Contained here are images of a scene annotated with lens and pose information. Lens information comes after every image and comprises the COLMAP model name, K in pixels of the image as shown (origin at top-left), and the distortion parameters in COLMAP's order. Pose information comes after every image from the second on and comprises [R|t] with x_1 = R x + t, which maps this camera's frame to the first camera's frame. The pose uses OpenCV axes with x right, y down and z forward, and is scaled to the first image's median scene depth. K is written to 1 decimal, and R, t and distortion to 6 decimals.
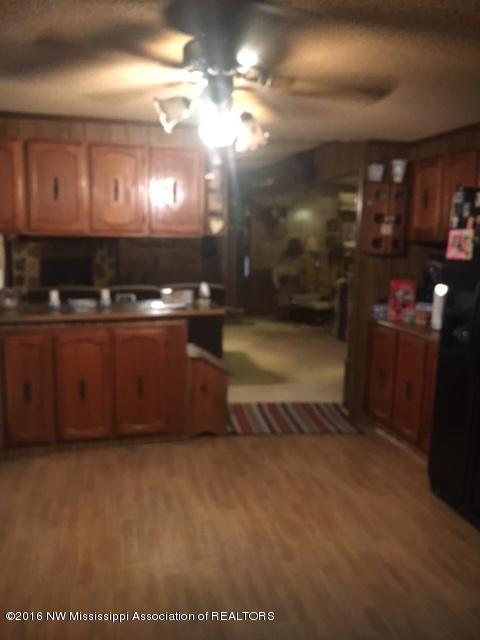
lens RADIAL K [[553.5, 0, 238.5], [0, 553.5, 319.3], [0, 0, 1]] dist [-0.016480, -0.006806]
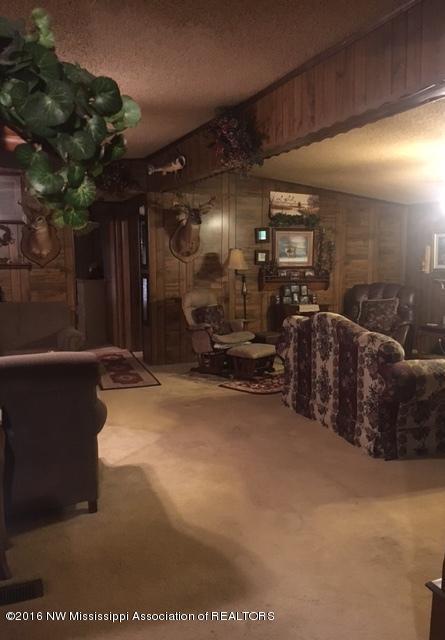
lens RADIAL K [[546.7, 0, 222.5], [0, 546.7, 321.8], [0, 0, 1]] dist [0.007727, 0.000978]
pose [[0.988359, -0.031068, 0.148935, 0.008166], [0.034615, 0.999174, -0.021283, -0.045663], [-0.148151, 0.026190, 0.988618, 0.328392]]
